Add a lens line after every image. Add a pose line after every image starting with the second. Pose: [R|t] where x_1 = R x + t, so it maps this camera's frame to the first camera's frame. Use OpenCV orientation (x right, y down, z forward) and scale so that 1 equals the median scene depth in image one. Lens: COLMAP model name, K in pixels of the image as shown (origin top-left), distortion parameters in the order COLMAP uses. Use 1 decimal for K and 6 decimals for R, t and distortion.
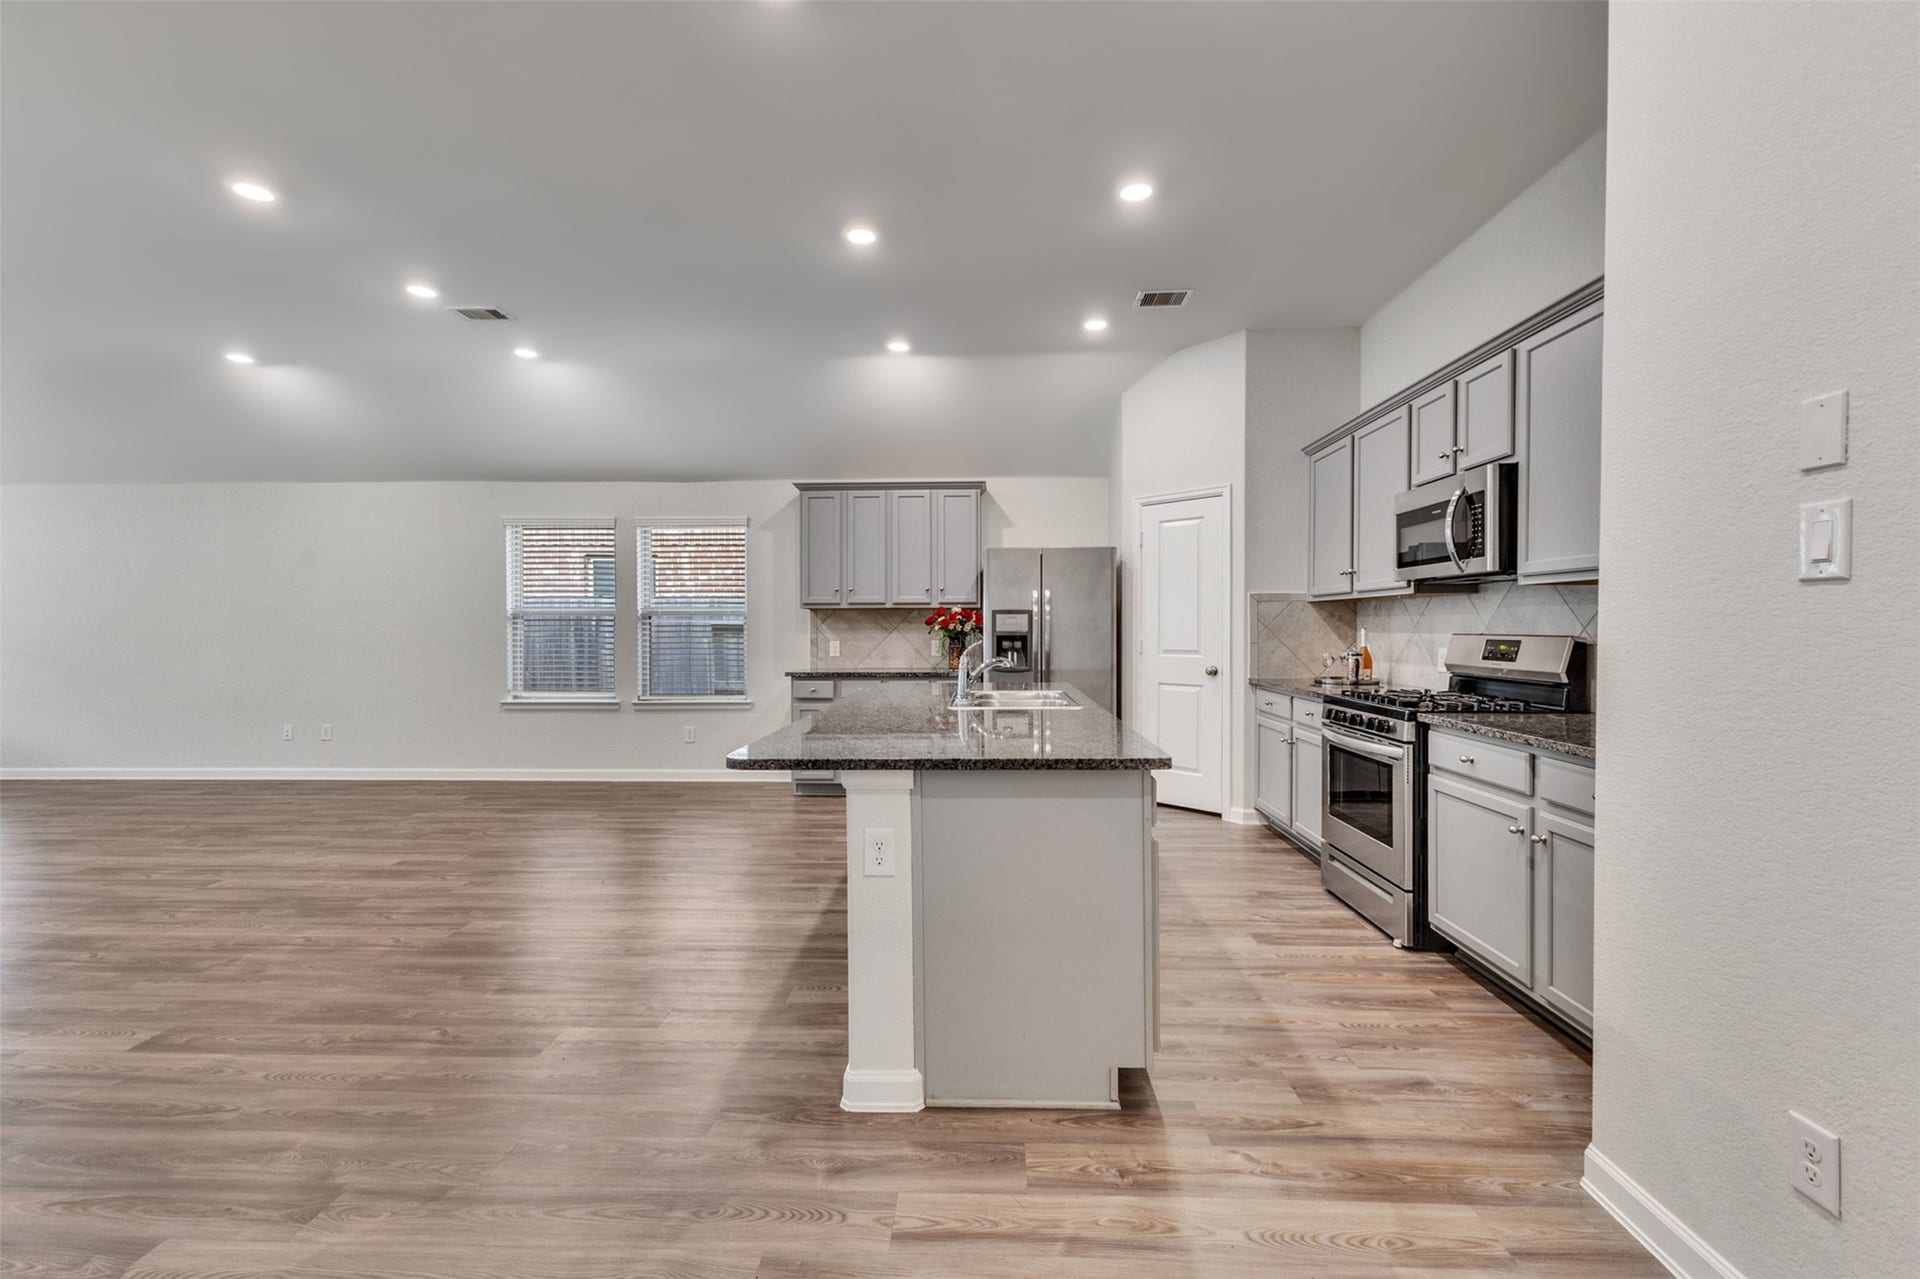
lens RADIAL K [[823.8, 0, 961.2], [0, 823.8, 632.0], [0, 0, 1]] dist [0.012283, -0.002373]
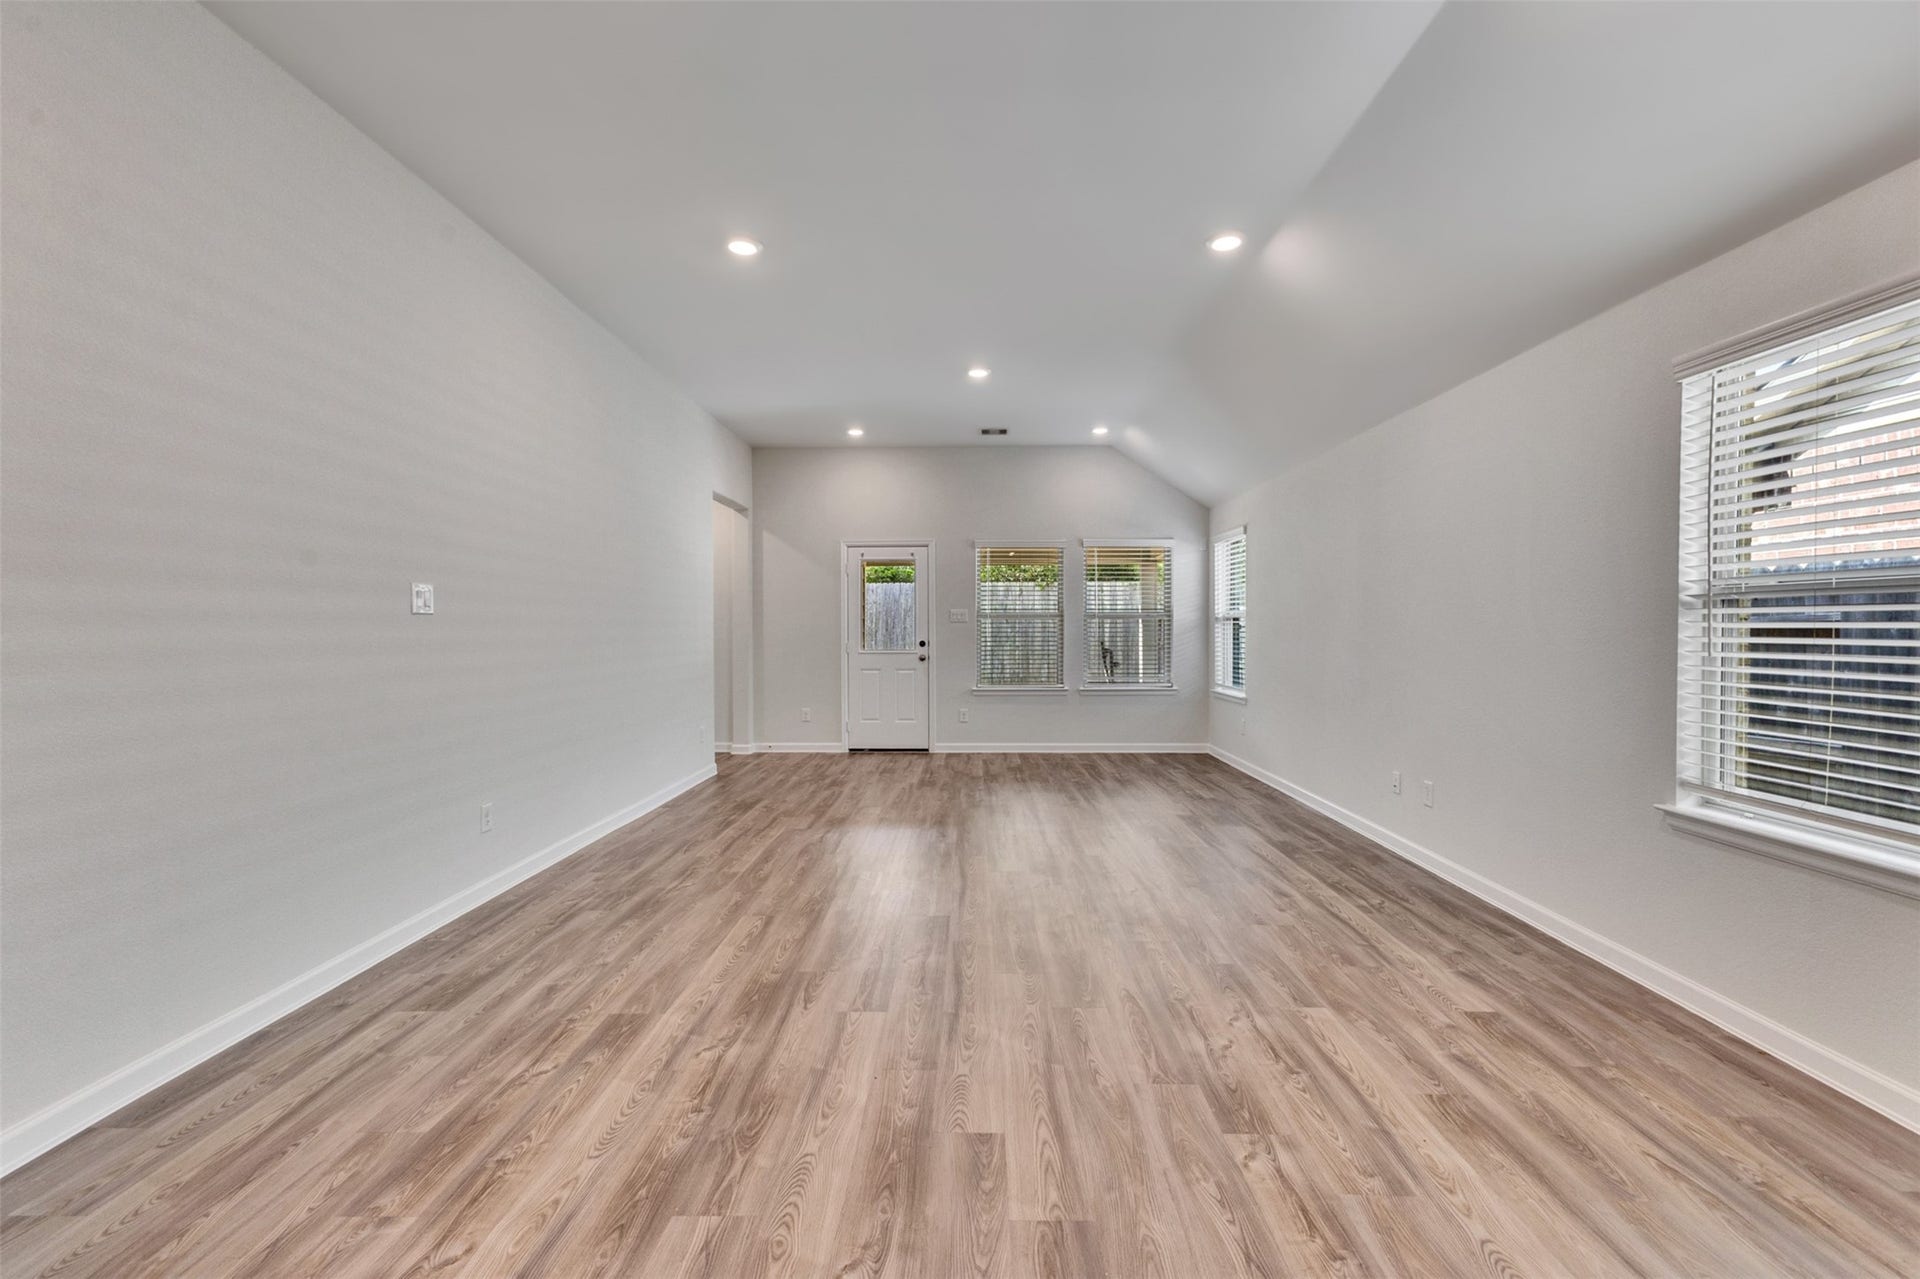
lens RADIAL K [[823.8, 0, 948.4], [0, 823.8, 643.6], [0, 0, 1]] dist [0.012283, -0.002373]
pose [[0.008170, 0.017536, -0.999813, -0.244803], [-0.003675, 0.999840, 0.017507, -0.005010], [0.999960, 0.003531, 0.008233, 1.062841]]
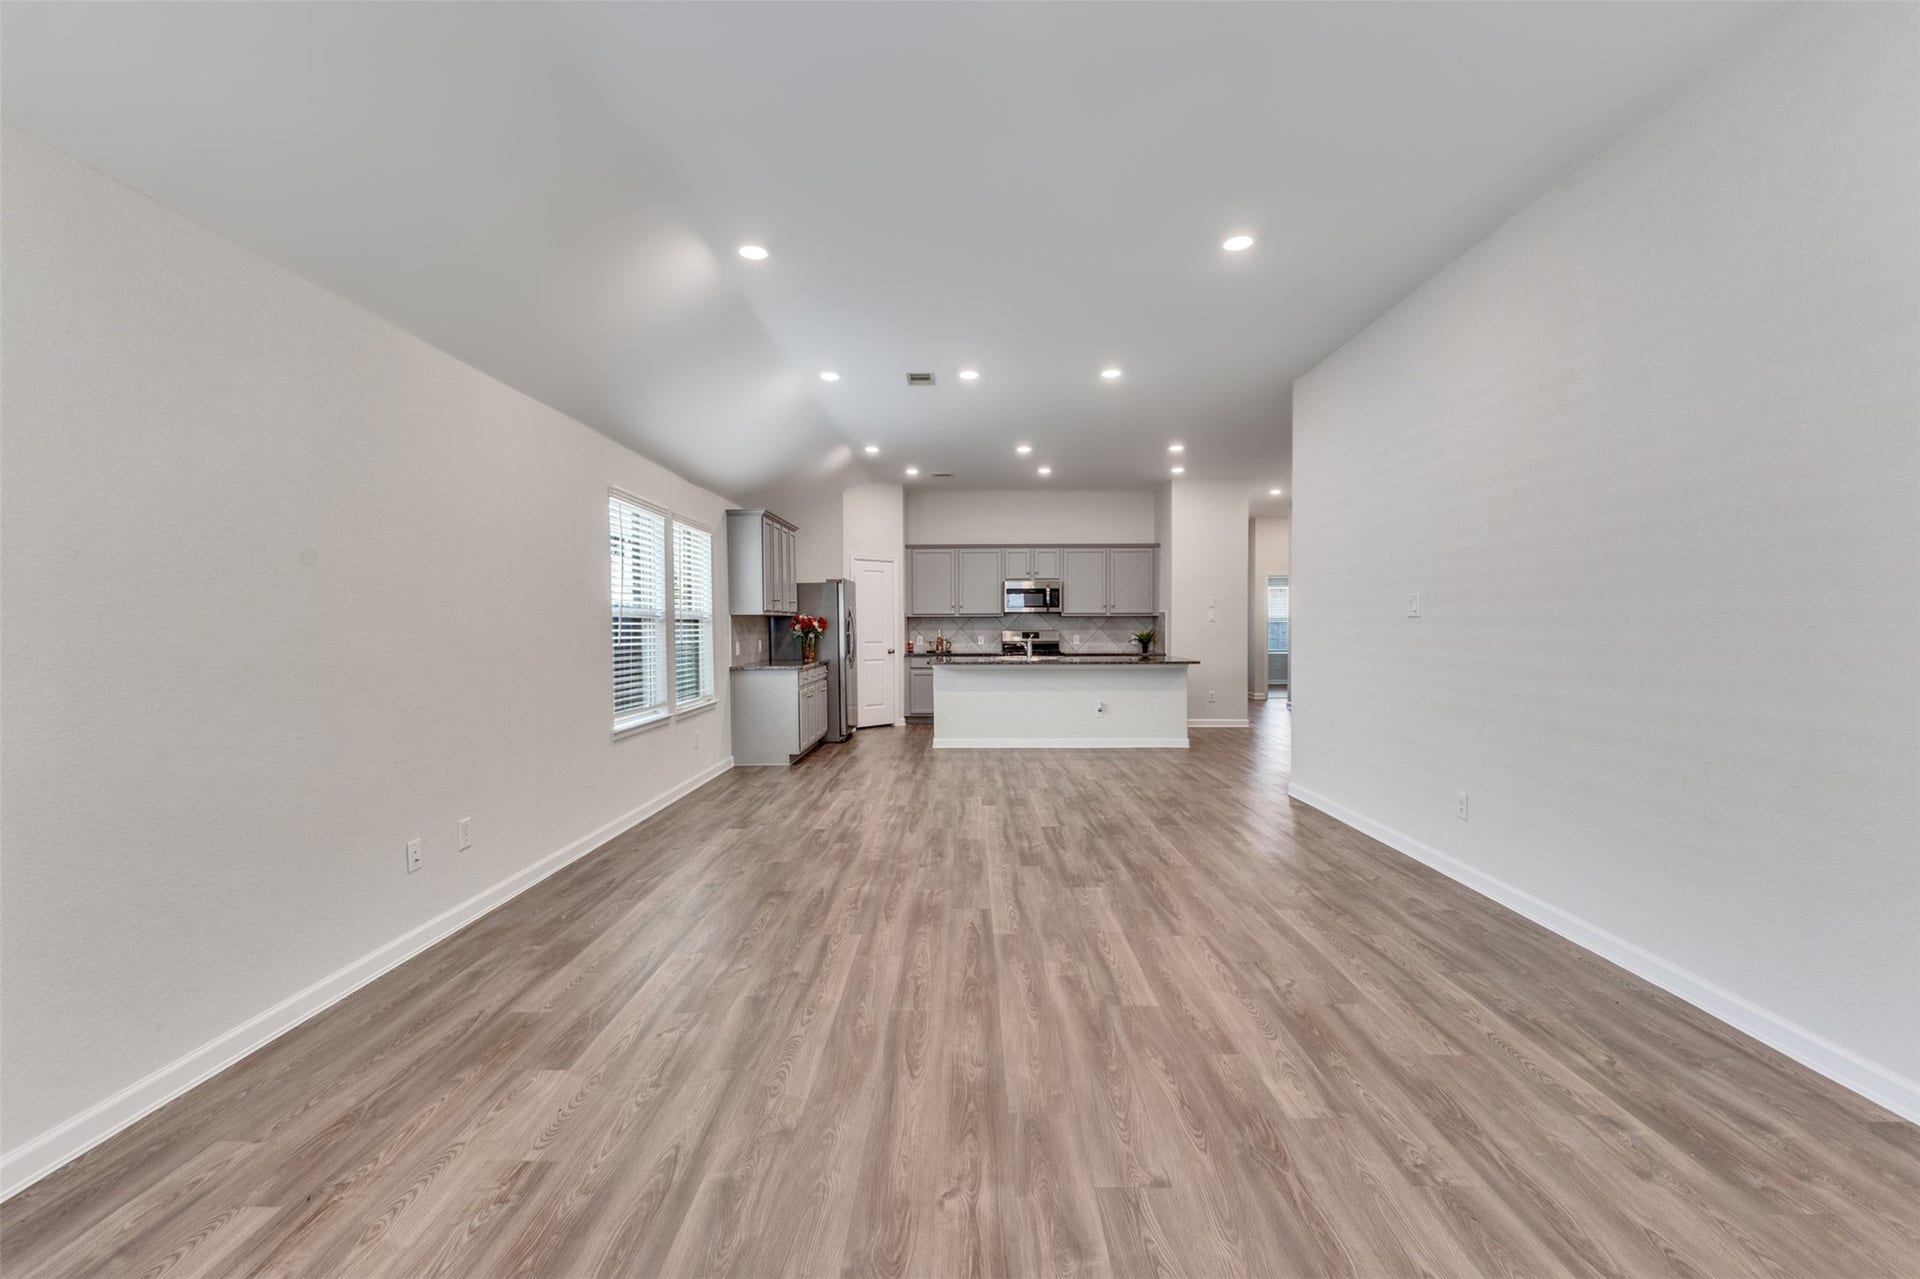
lens RADIAL K [[823.8, 0, 953.7], [0, 823.8, 642.1], [0, 0, 1]] dist [0.012283, -0.002373]
pose [[-0.022314, -0.017988, 0.999589, -2.185961], [0.011155, 0.999771, 0.018241, -0.010812], [-0.999689, 0.011558, -0.022108, 1.181457]]
